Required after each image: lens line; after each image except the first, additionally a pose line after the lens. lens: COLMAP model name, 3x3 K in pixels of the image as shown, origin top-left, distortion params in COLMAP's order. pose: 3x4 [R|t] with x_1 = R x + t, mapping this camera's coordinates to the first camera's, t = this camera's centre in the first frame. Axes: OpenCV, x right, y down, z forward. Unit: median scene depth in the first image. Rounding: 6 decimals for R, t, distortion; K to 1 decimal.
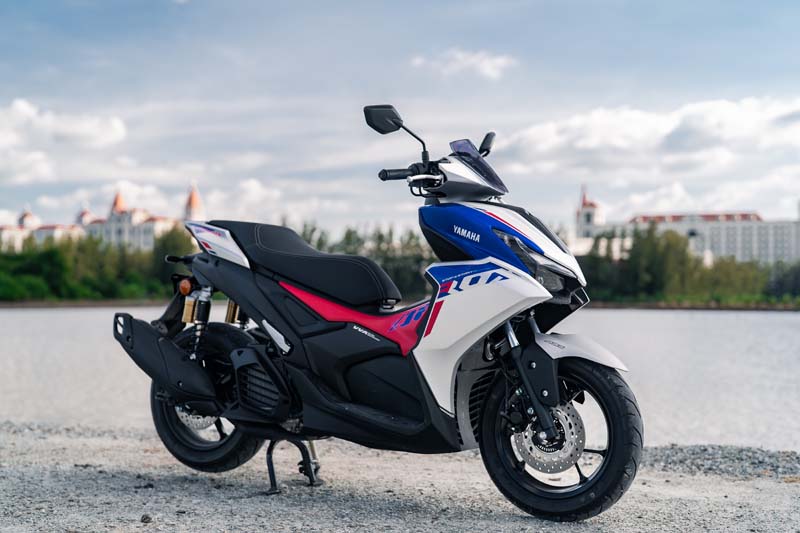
lens RADIAL K [[1147.7, 0, 400.0], [0, 1147.7, 266.5], [0, 0, 1]] dist [0.005925, 0.010886]
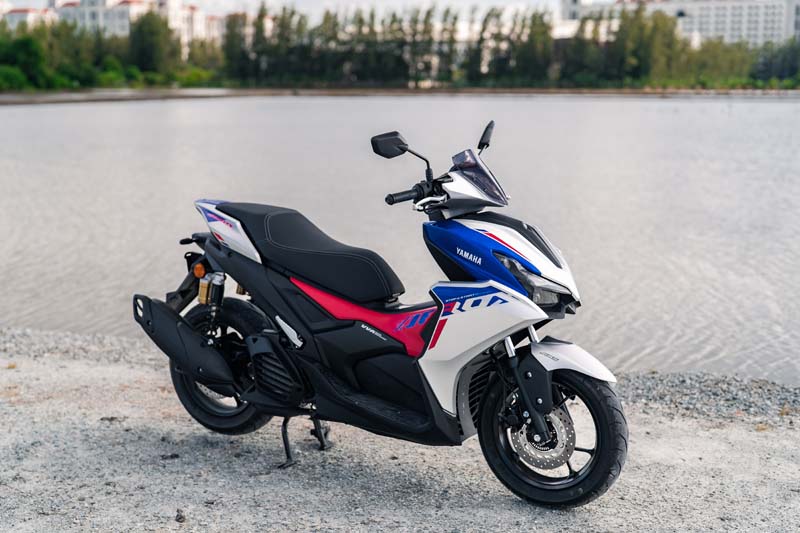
lens RADIAL K [[1154.7, 0, 388.2], [0, 1154.7, 266.5], [0, 0, 1]] dist [-0.003344, 0.055879]
pose [[0.999950, -0.008176, 0.005823, -0.019788], [0.006818, 0.978992, 0.203783, -0.205347], [-0.007366, -0.203733, 0.978999, -0.041625]]
